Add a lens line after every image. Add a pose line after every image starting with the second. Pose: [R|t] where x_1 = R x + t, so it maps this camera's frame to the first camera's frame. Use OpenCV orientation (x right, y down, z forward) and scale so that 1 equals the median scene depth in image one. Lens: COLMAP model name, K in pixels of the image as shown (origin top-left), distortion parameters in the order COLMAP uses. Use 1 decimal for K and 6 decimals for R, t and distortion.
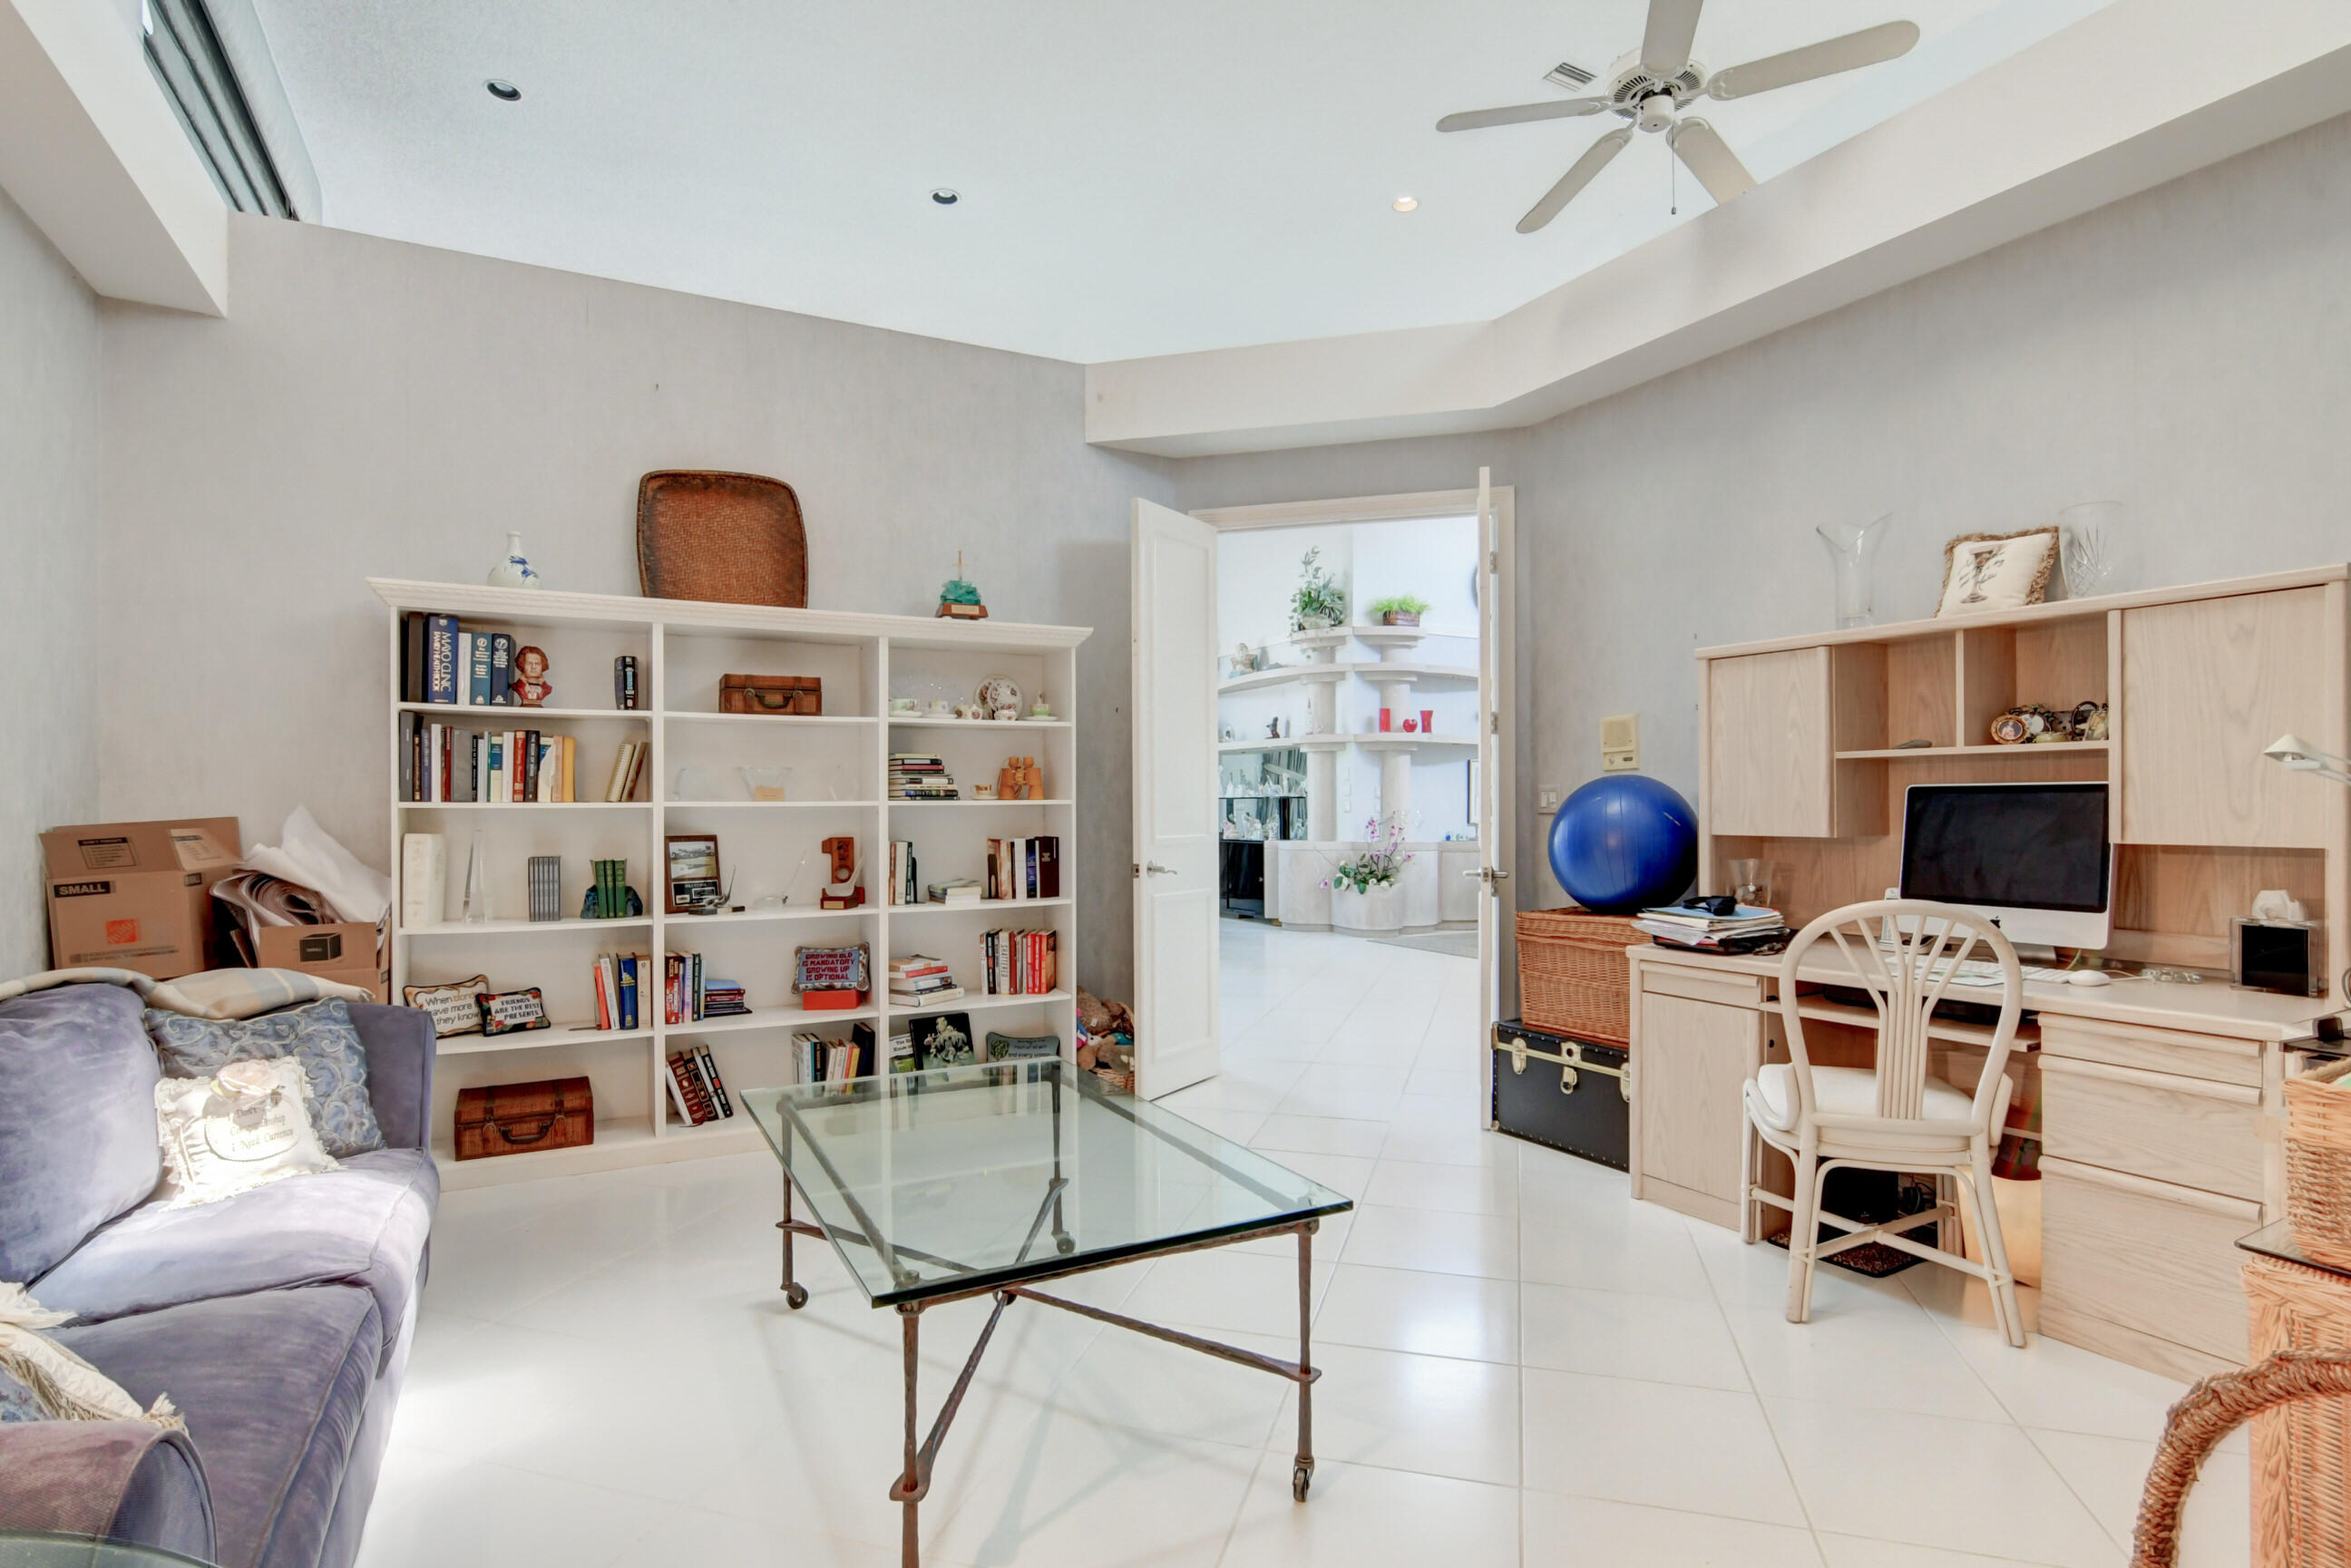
lens RADIAL K [[1146.7, 0, 1171.5], [0, 1146.7, 805.1], [0, 0, 1]] dist [-0.027542, 0.013440]
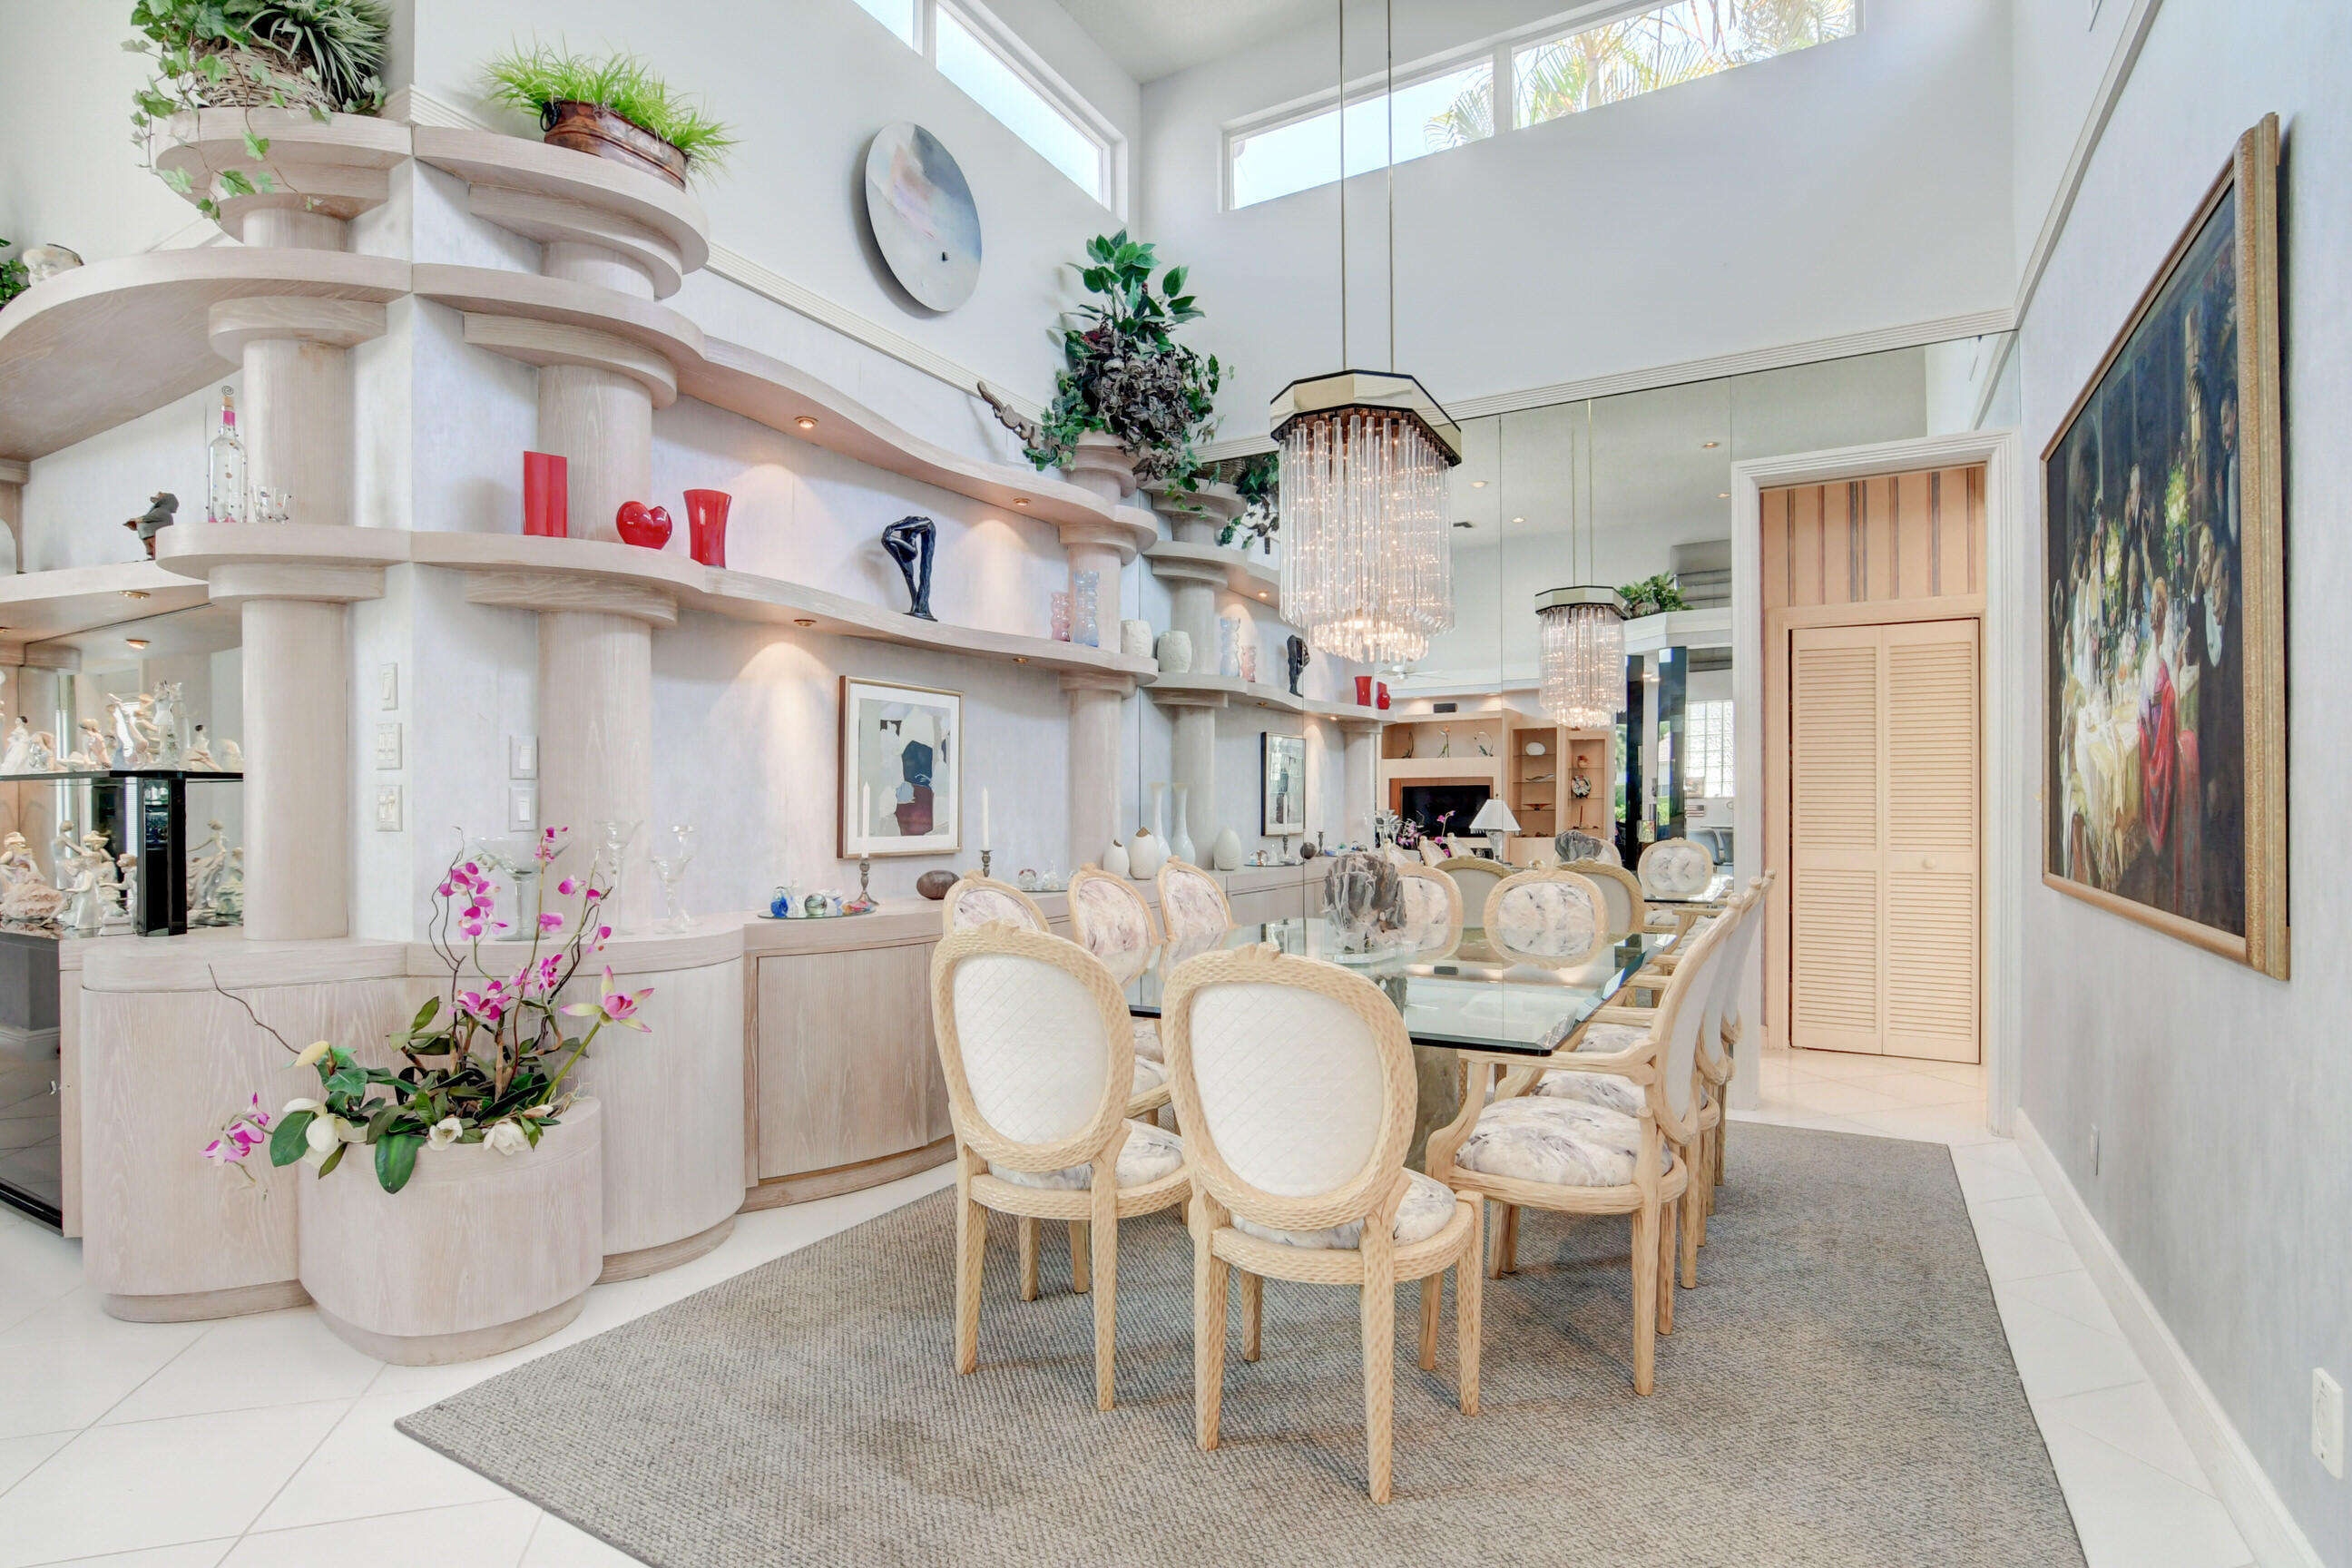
lens RADIAL K [[1118.8, 0, 1176.0], [0, 1118.8, 784.0], [0, 0, 1]] dist [-0.037976, 0.010152]
pose [[0.833848, 0.007944, 0.551937, 0.166519], [-0.001340, 0.999923, -0.012368, -0.001778], [-0.551993, 0.009573, 0.833794, 0.695162]]
